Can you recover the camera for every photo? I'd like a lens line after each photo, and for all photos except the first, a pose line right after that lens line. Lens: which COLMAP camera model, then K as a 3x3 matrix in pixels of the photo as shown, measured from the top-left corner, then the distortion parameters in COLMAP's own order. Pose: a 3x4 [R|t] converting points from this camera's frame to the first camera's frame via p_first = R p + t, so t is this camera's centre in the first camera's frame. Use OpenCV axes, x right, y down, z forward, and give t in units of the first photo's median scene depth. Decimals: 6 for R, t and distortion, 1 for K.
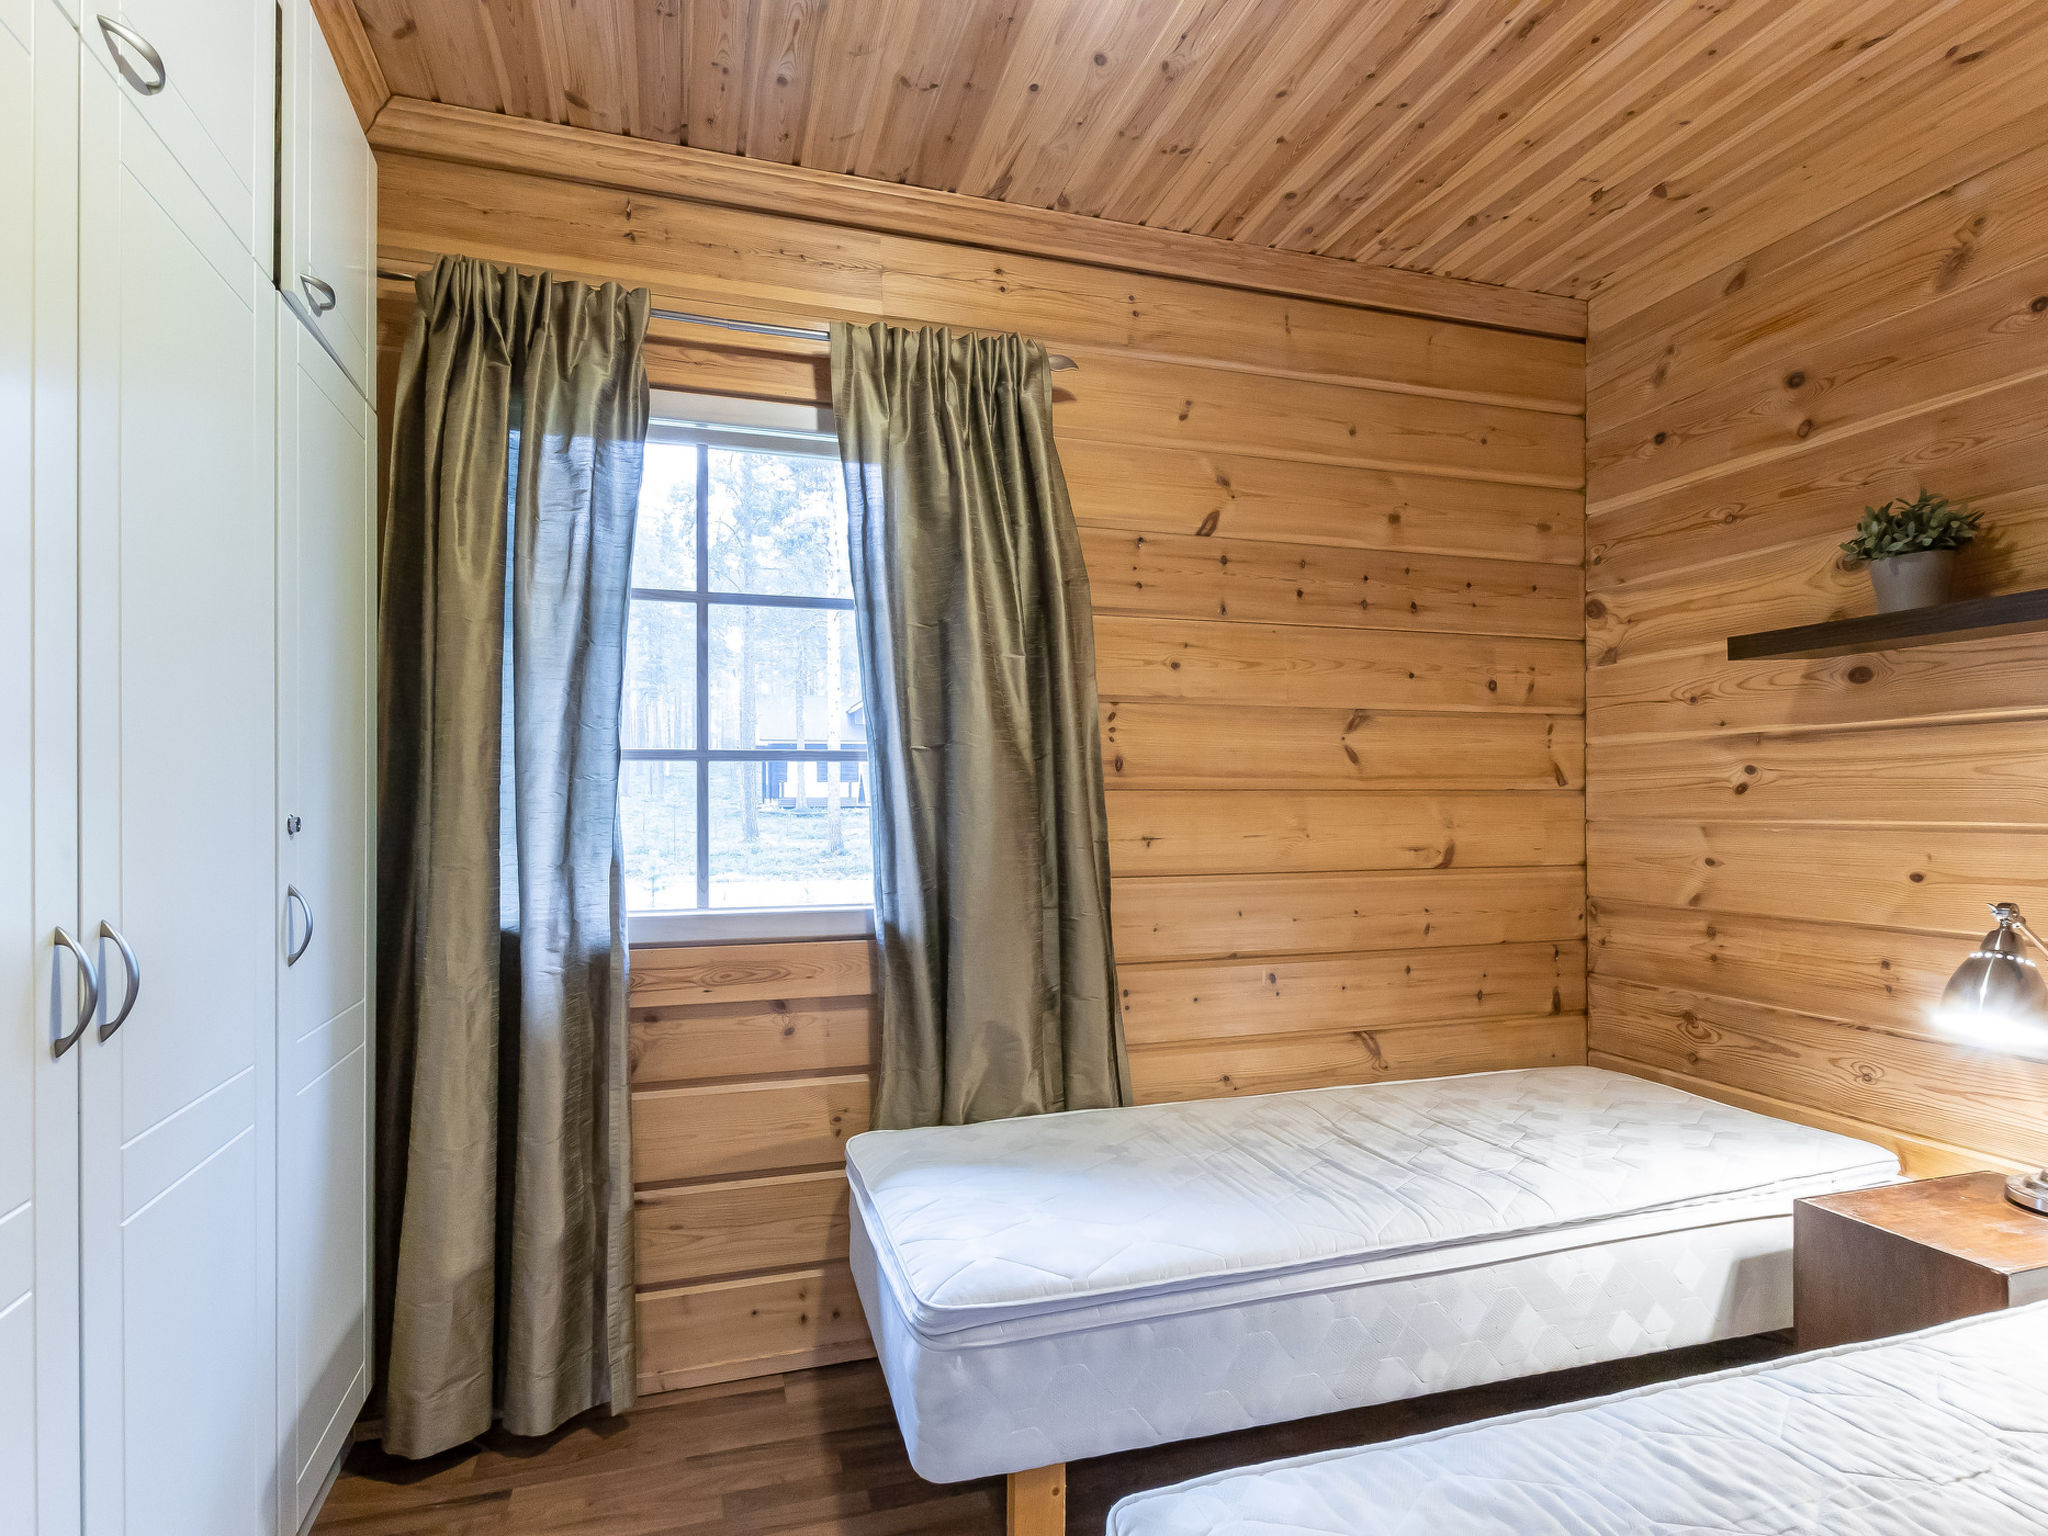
lens RADIAL K [[1070.7, 0, 1017.8], [0, 1070.7, 787.6], [0, 0, 1]] dist [0.006734, -0.000733]
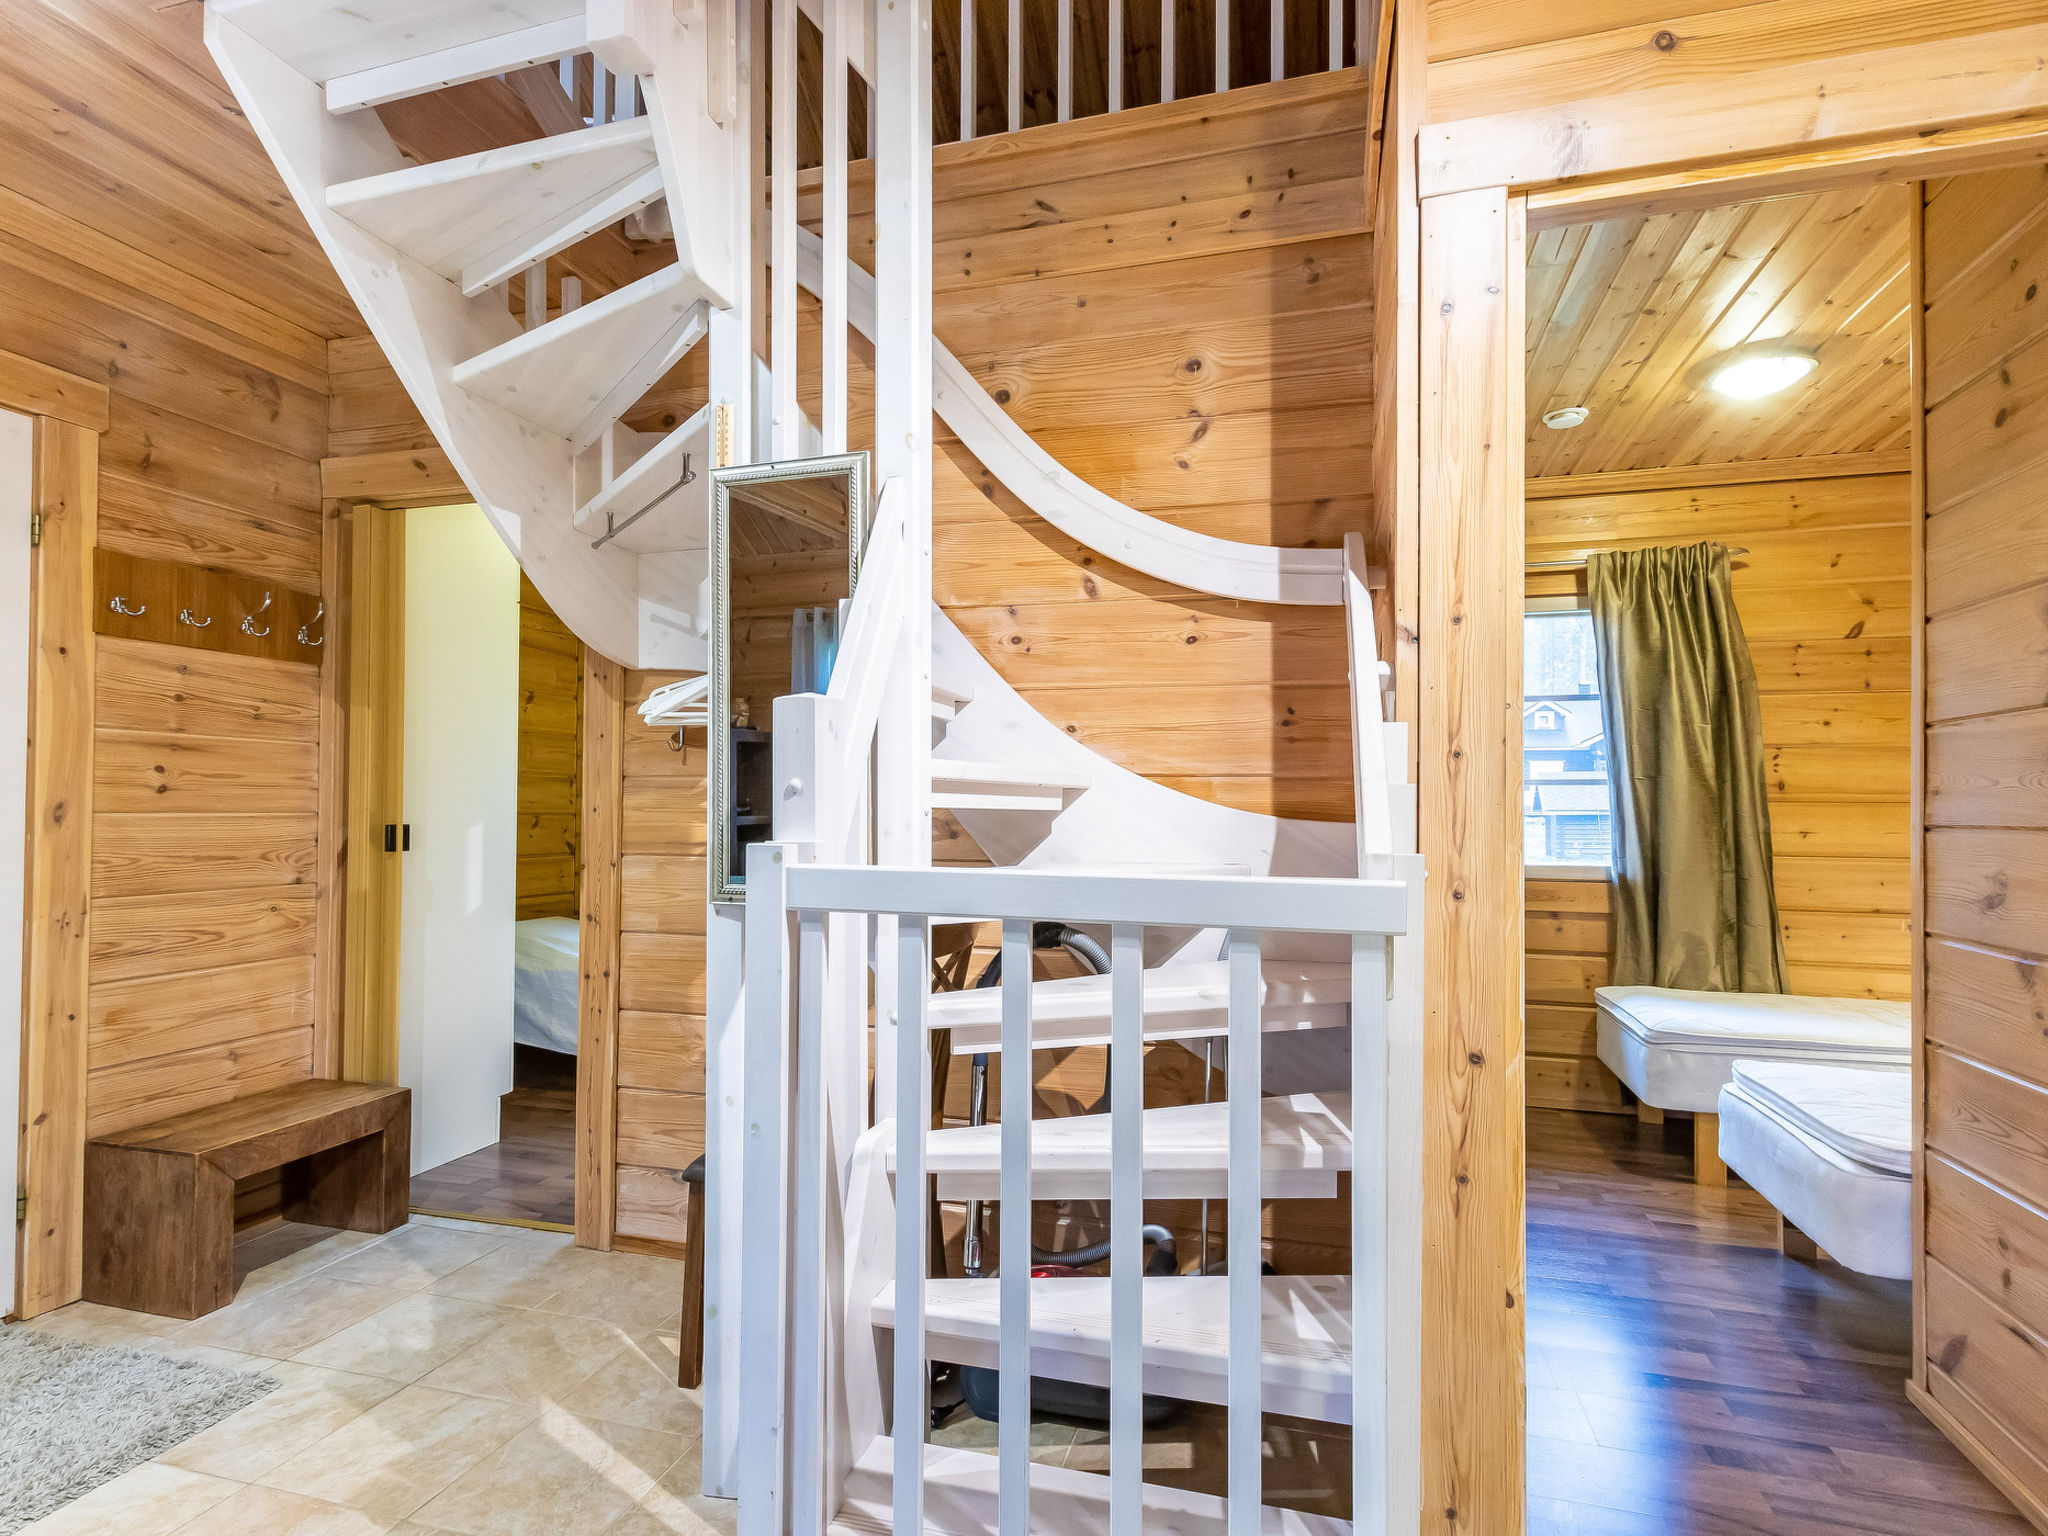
lens RADIAL K [[1070.7, 0, 1007.9], [0, 1070.7, 787.1], [0, 0, 1]] dist [0.006734, -0.000733]
pose [[0.828554, 0.002128, -0.559905, 0.036974], [-0.001914, 0.999998, 0.000969, -0.020629], [0.559906, 0.000269, 0.828556, -1.068229]]
